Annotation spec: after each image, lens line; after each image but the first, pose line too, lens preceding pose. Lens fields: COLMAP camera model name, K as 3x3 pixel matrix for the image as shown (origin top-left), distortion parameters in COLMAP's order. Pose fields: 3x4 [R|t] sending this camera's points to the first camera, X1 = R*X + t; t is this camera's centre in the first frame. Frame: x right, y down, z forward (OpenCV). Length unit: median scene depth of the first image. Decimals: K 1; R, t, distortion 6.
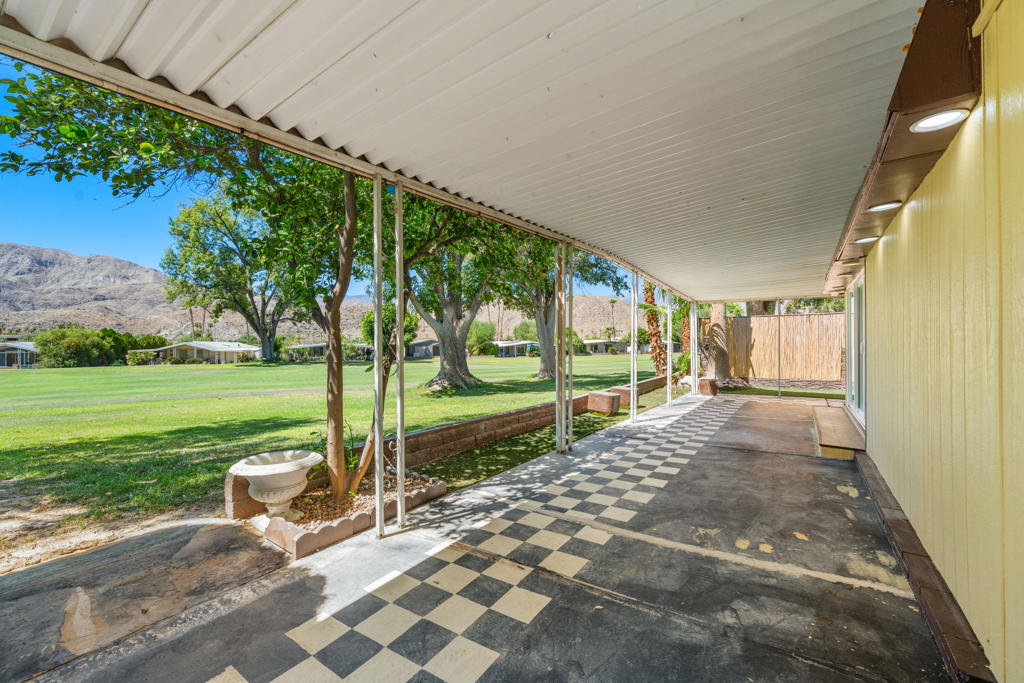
lens RADIAL K [[419.8, 0, 507.1], [0, 419.8, 347.4], [0, 0, 1]] dist [-0.000332, -0.000109]
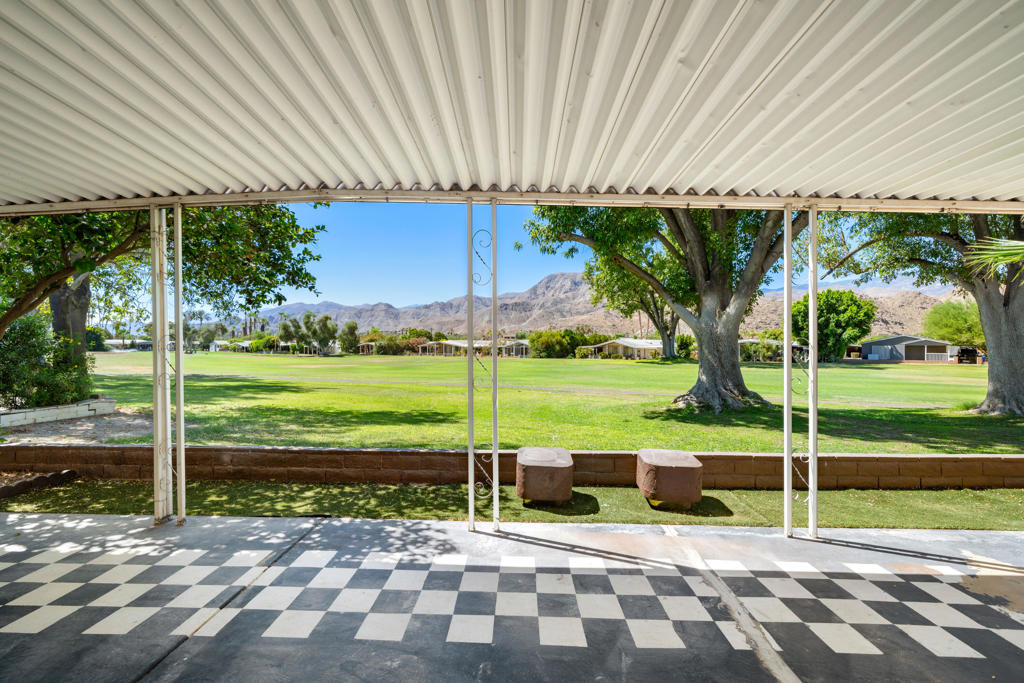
lens RADIAL K [[433.8, 0, 506.4], [0, 433.8, 351.2], [0, 0, 1]] dist [0.000167, 0.000290]
pose [[0.543396, 0.021940, -0.839189, 0.094425], [-0.008437, 0.999751, 0.020675, -0.003870], [0.839434, -0.004154, 0.543446, 0.101562]]
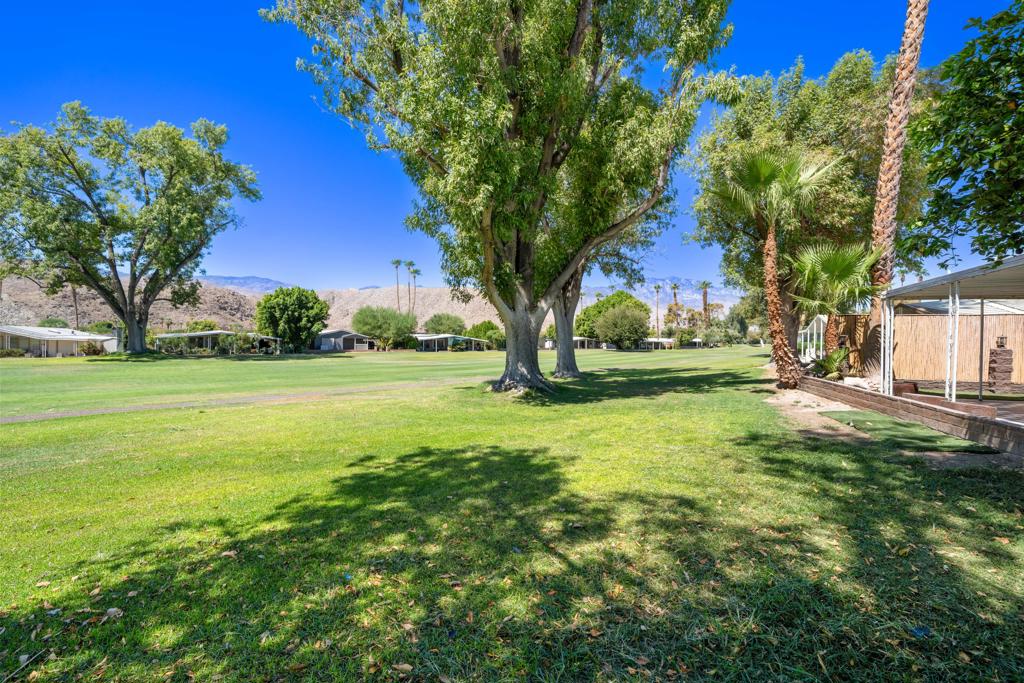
lens RADIAL K [[433.8, 0, 506.4], [0, 433.8, 351.2], [0, 0, 1]] dist [0.000167, 0.000290]
pose [[0.964447, 0.010032, 0.264086, -0.128987], [-0.015884, 0.999673, 0.020034, 0.001108], [-0.263799, -0.023517, 0.964291, 0.061154]]
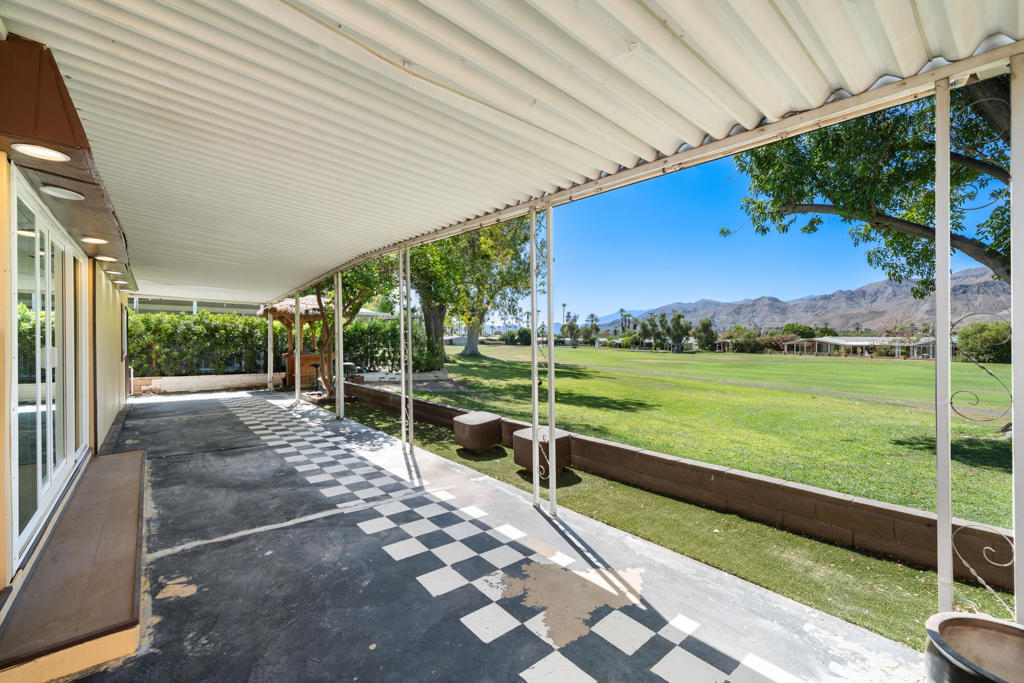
lens RADIAL K [[419.8, 0, 507.1], [0, 419.8, 347.4], [0, 0, 1]] dist [-0.000332, -0.000109]
pose [[-0.253795, 0.022481, -0.966997, 0.129686], [-0.006336, 0.999670, 0.024903, -0.003328], [0.967237, 0.012447, -0.253569, 0.181003]]
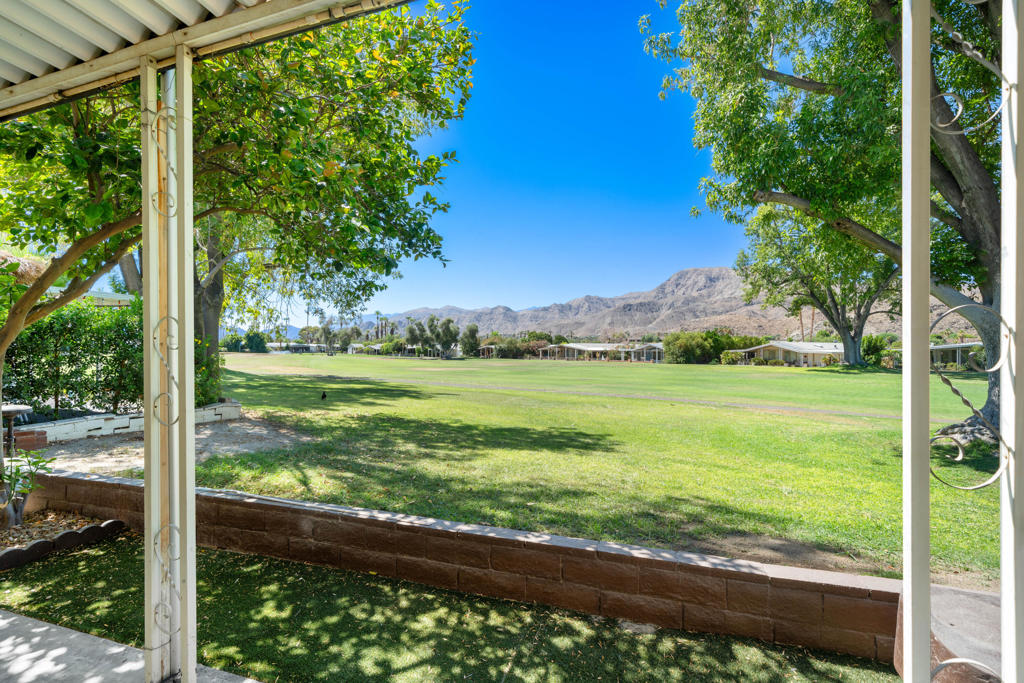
lens RADIAL K [[454.0, 0, 507.2], [0, 454.0, 343.3], [0, 0, 1]] dist [0.001392, 0.000067]
pose [[0.304986, 0.000143, -0.952357, 0.053049], [-0.009681, 0.999949, -0.002950, -0.002639], [0.952308, 0.010120, 0.304972, 0.108075]]
